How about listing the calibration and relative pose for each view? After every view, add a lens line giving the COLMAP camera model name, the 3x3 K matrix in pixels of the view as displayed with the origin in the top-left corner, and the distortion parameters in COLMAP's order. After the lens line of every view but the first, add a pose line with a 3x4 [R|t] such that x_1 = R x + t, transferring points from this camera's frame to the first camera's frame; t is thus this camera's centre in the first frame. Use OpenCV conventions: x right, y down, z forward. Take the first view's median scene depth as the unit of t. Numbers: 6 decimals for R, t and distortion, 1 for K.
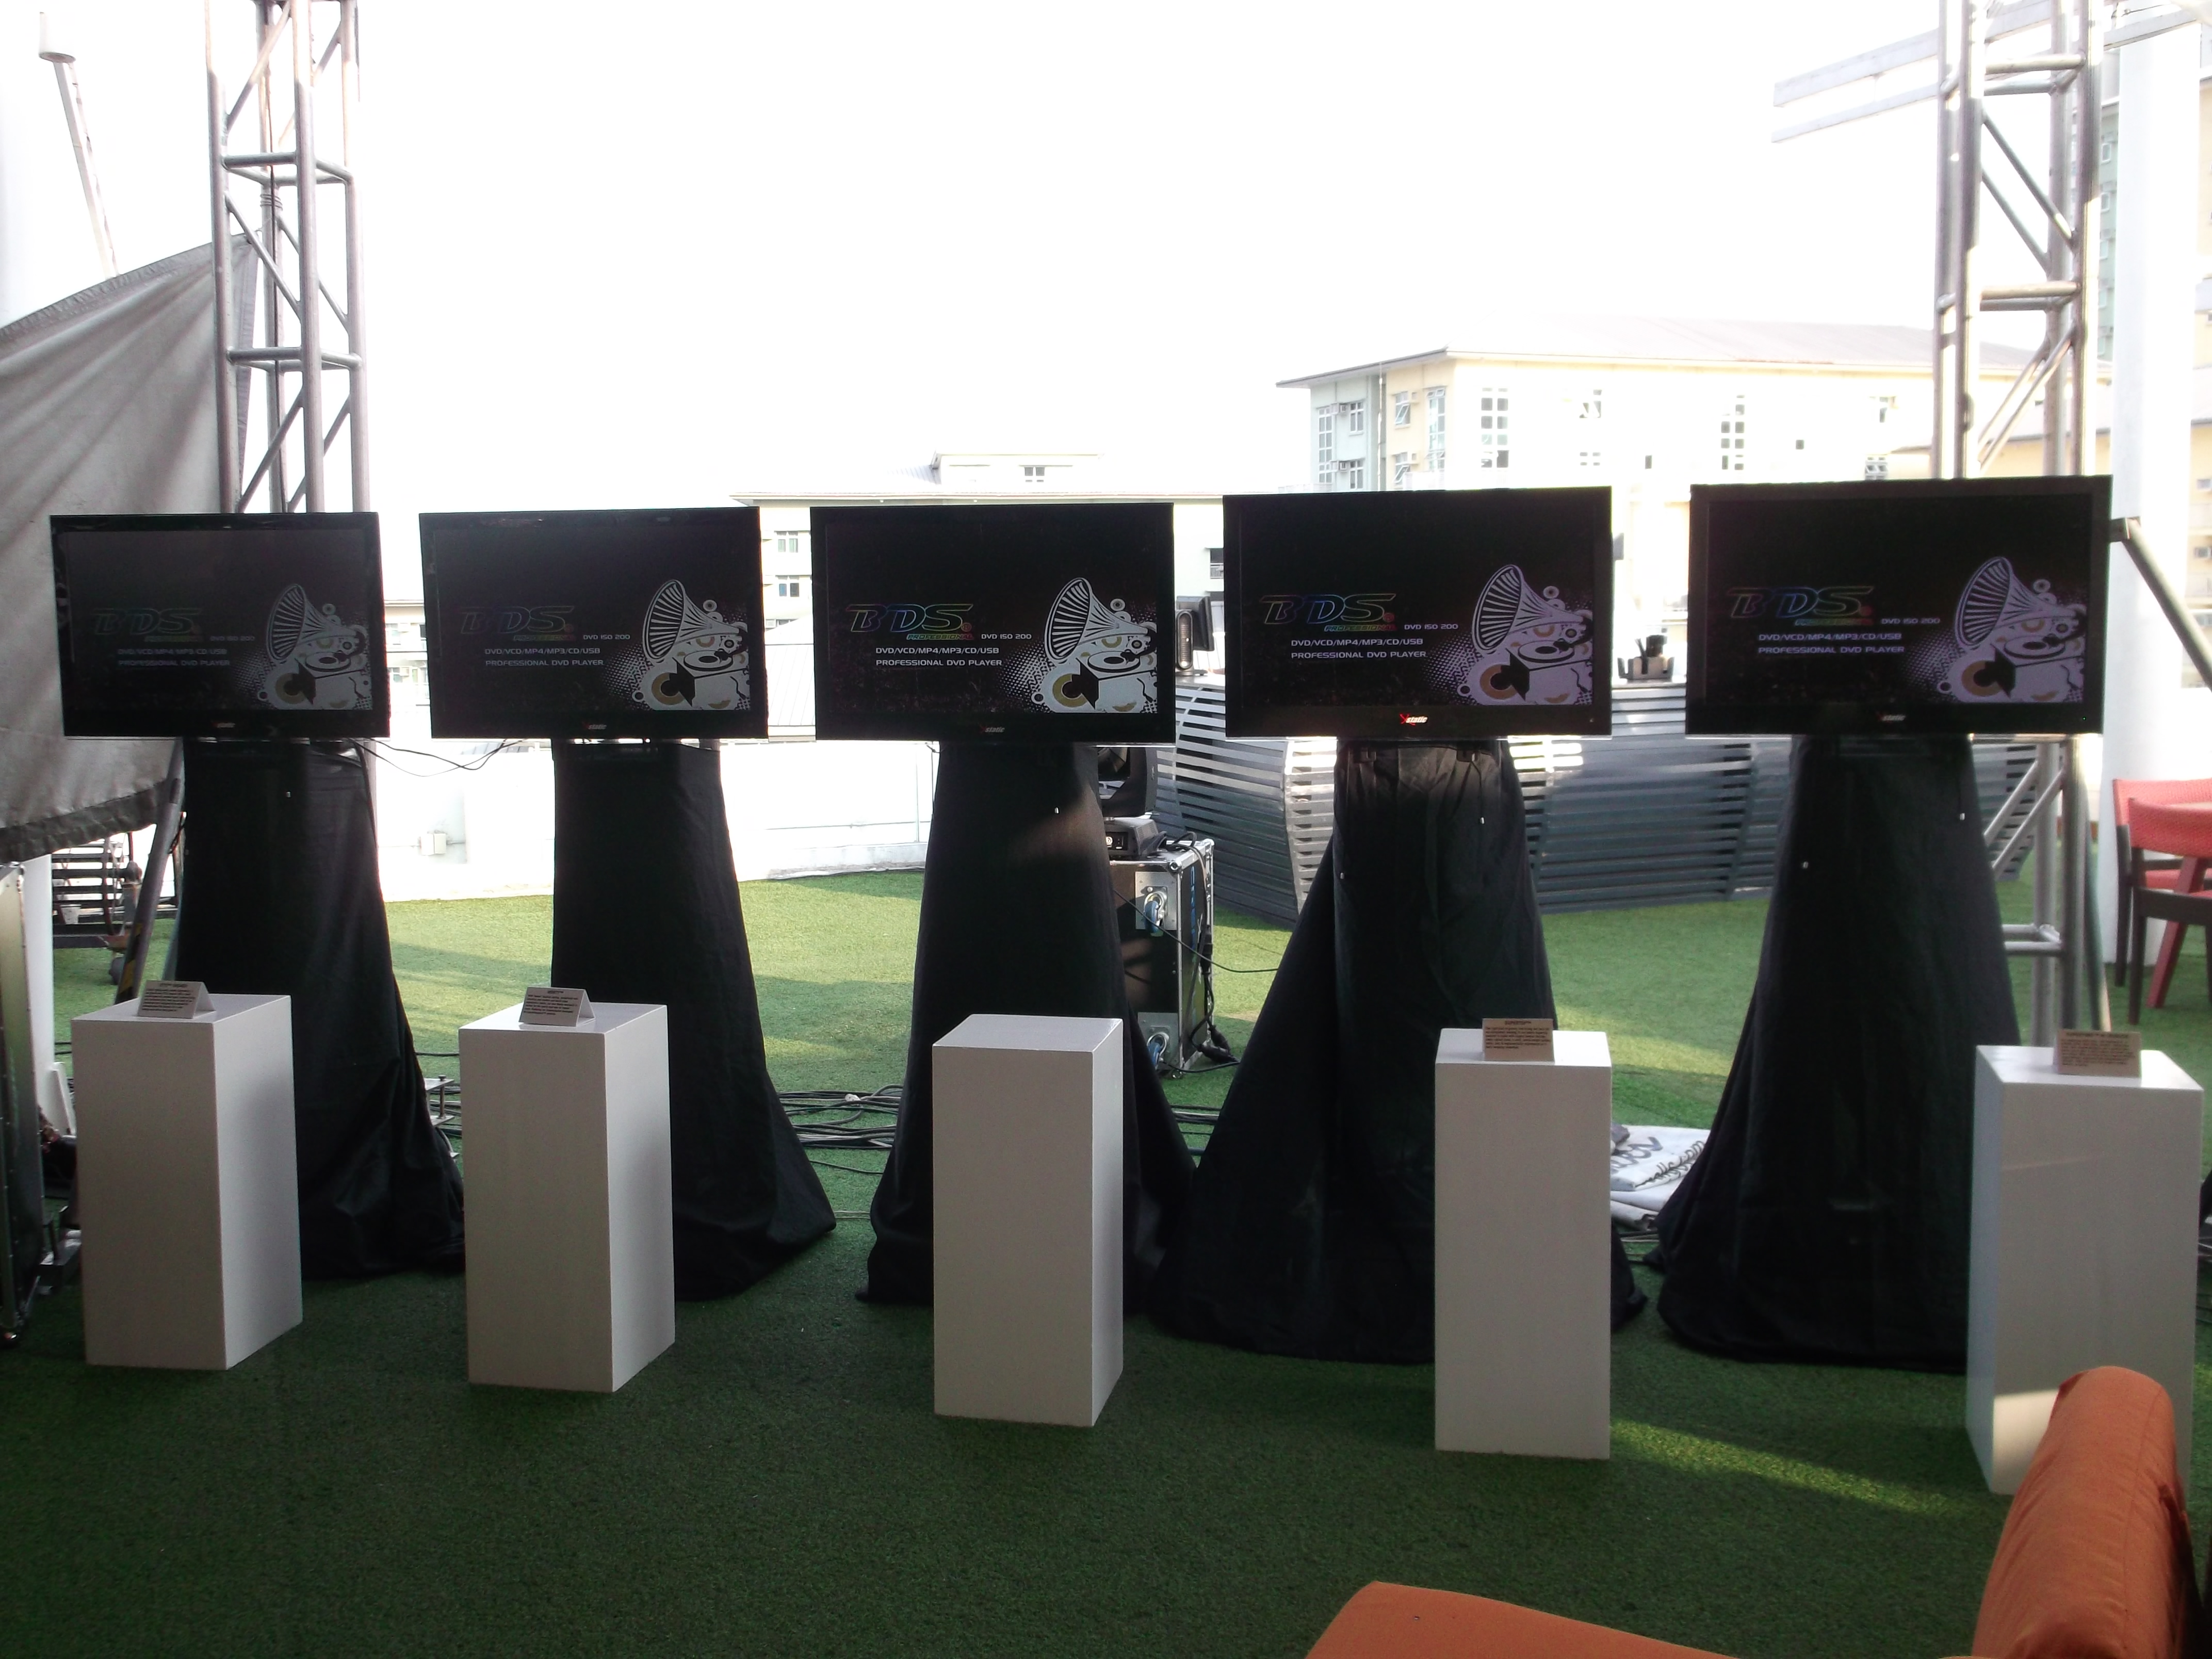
lens RADIAL K [[2177.1, 0, 1086.4], [0, 2177.1, 796.3], [0, 0, 1]] dist [0.022739, -0.028418]
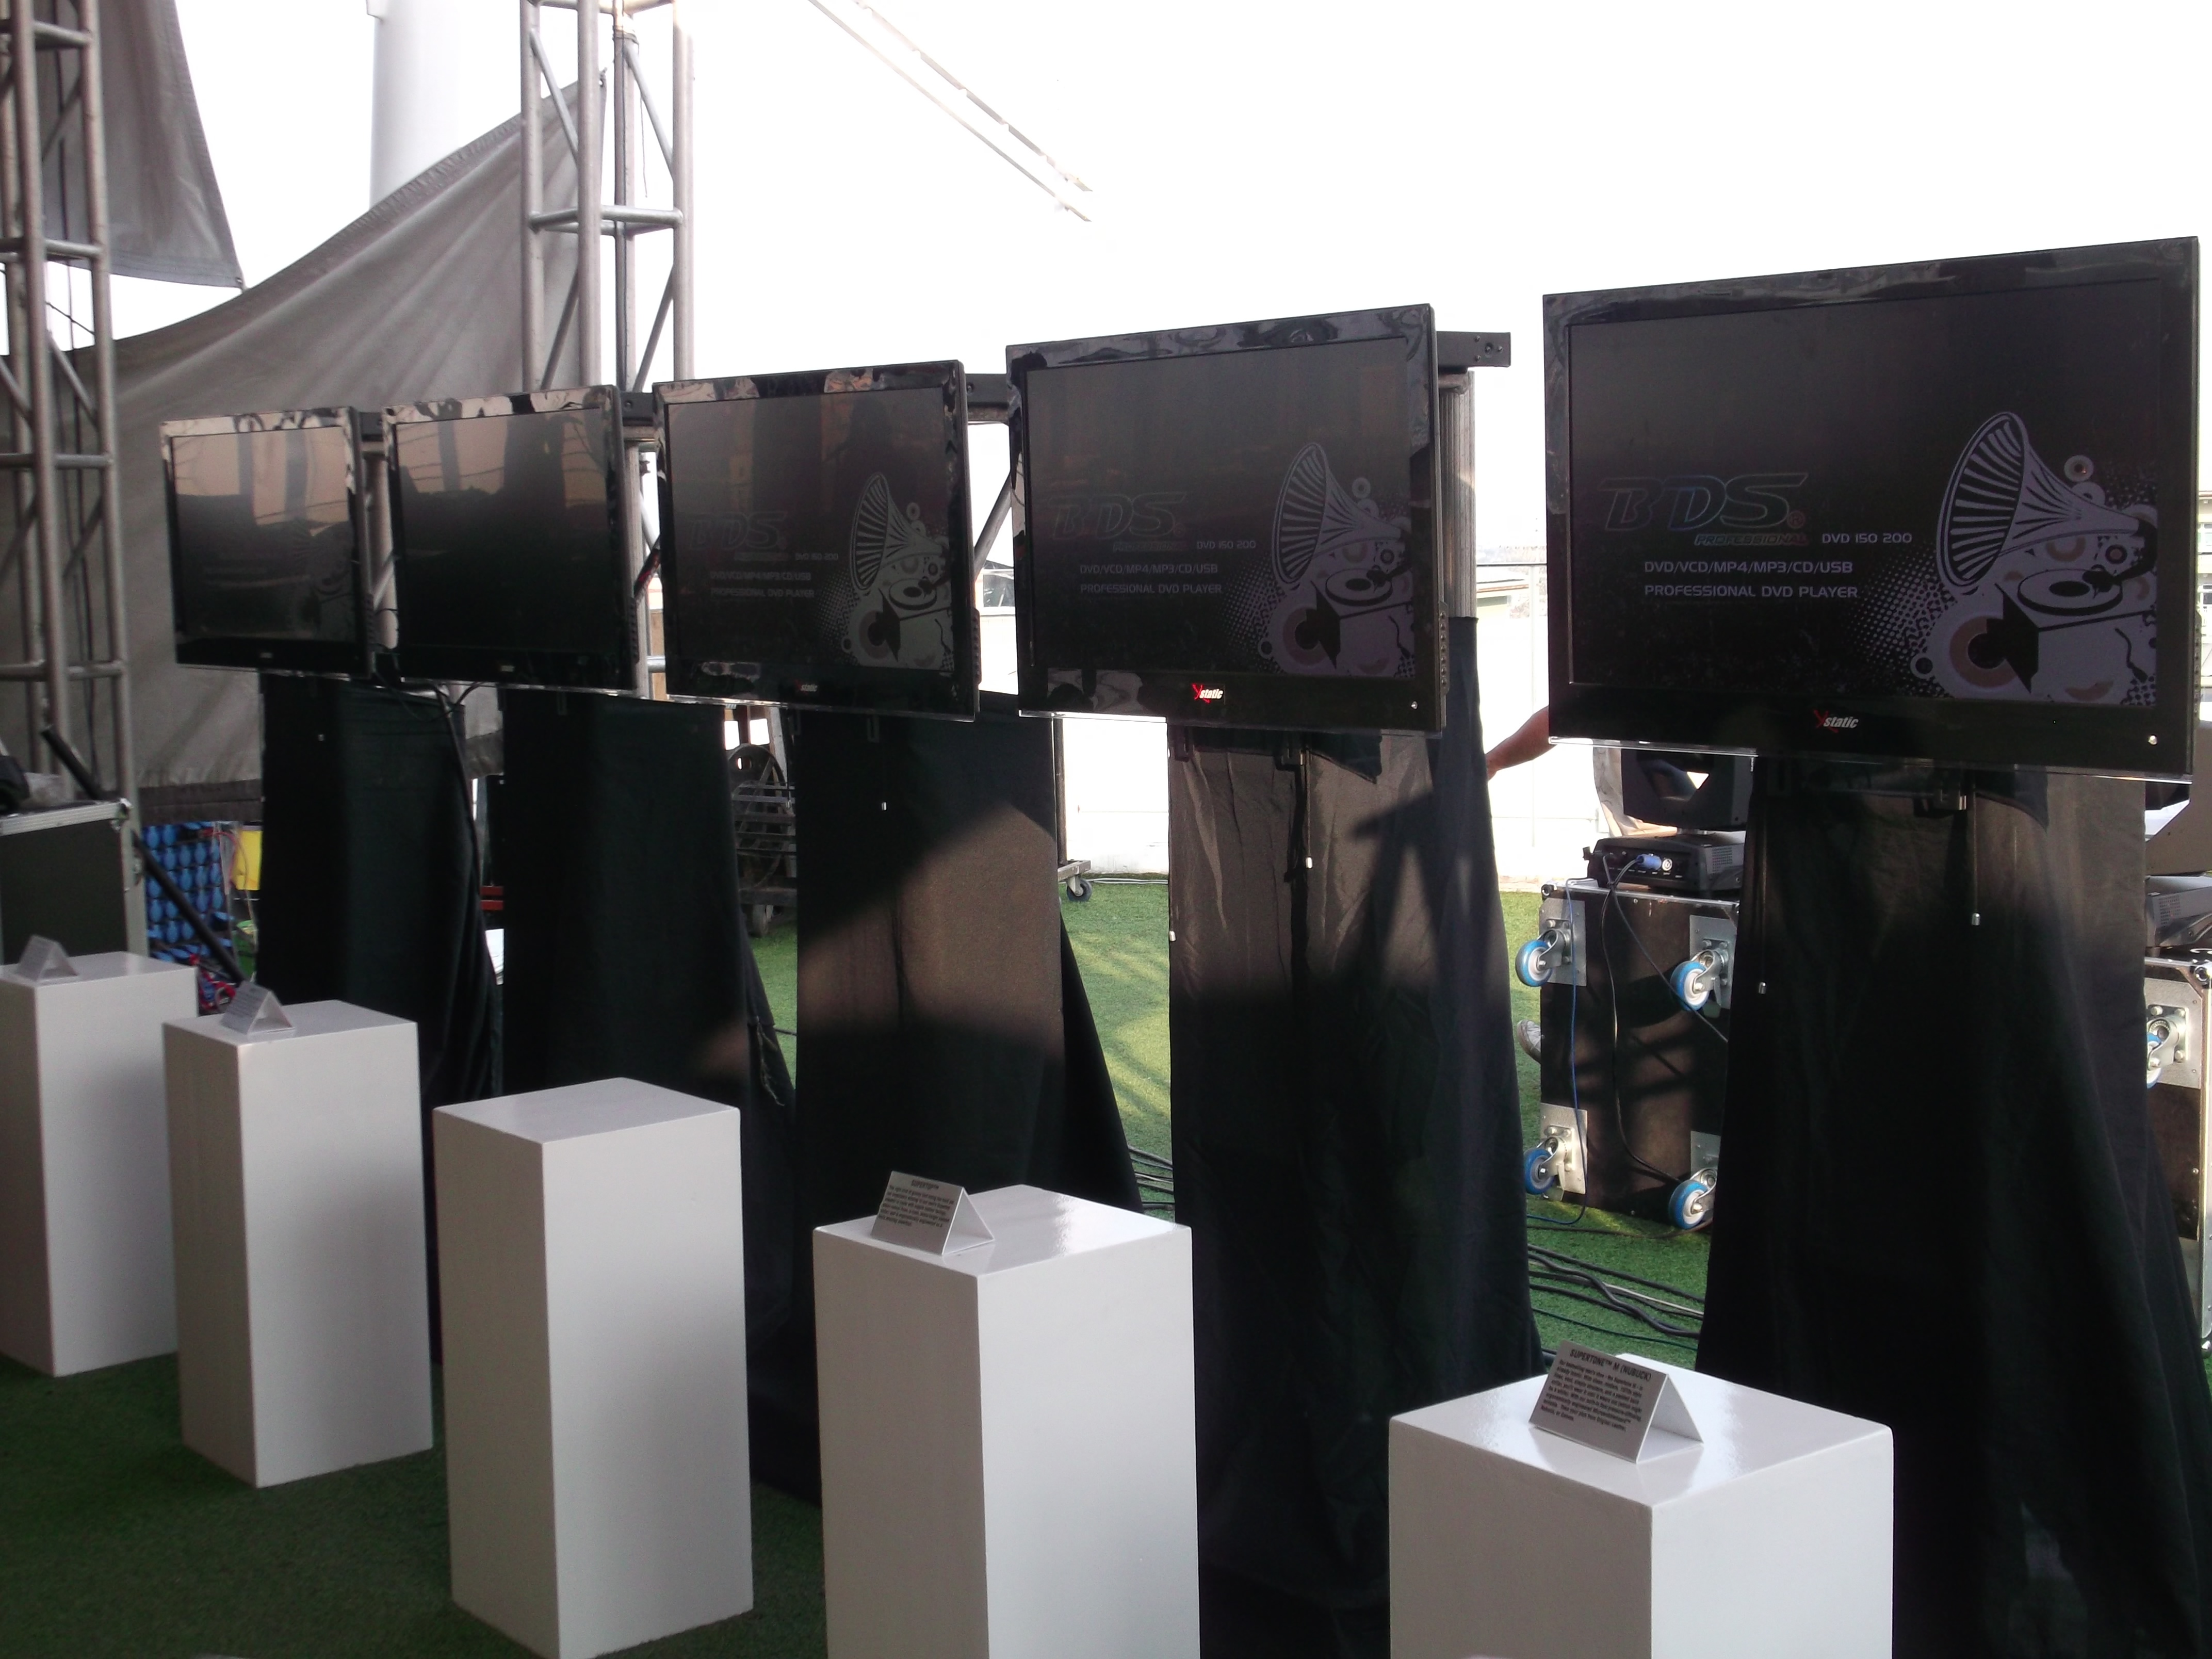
lens RADIAL K [[2876.8, 0, 1080.2], [0, 2876.8, 795.8], [0, 0, 1]] dist [-0.024816, 0.020926]
pose [[0.785796, 0.056225, -0.615925, 0.483990], [-0.047369, 0.998405, 0.030707, -0.022652], [0.616669, 0.005046, 0.787206, 0.251219]]
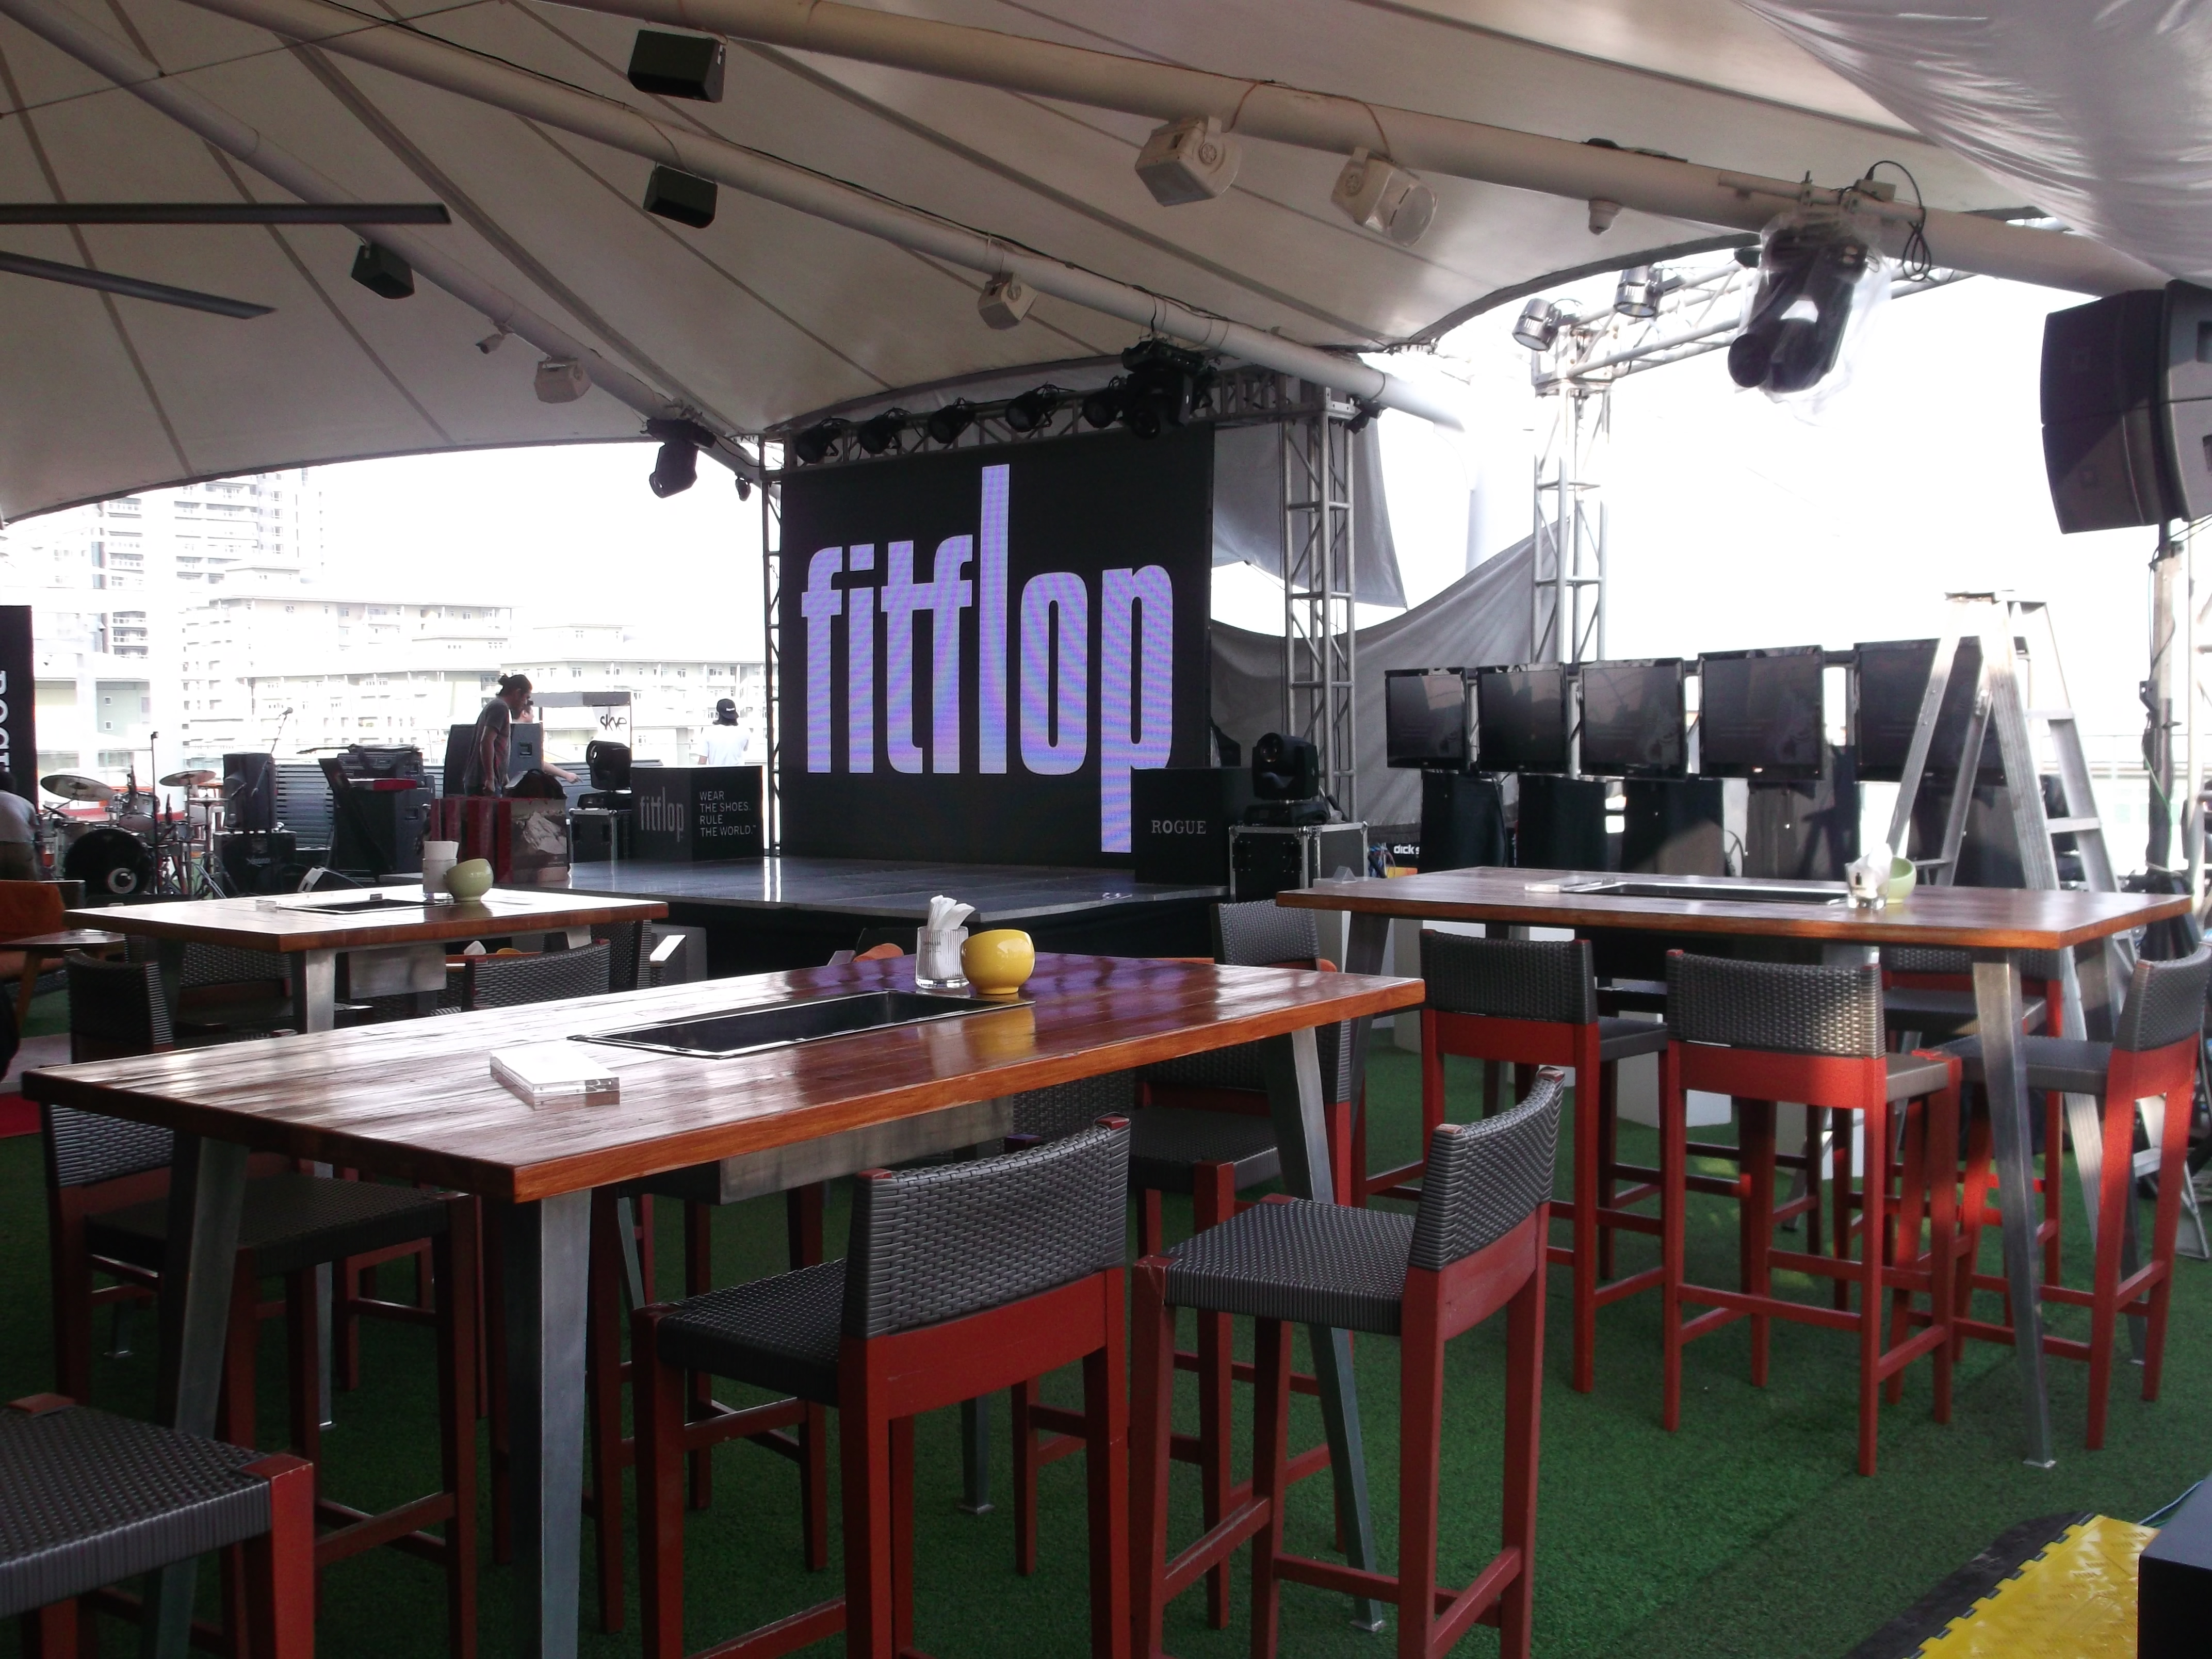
lens RADIAL K [[2181.2, 0, 1096.2], [0, 2181.2, 818.3], [0, 0, 1]] dist [0.001009, 0.020475]
pose [[0.496862, 0.042804, -0.866773, 1.147847], [-0.070458, 0.997475, 0.008869, 0.022764], [0.864965, 0.056664, 0.498624, -0.327294]]
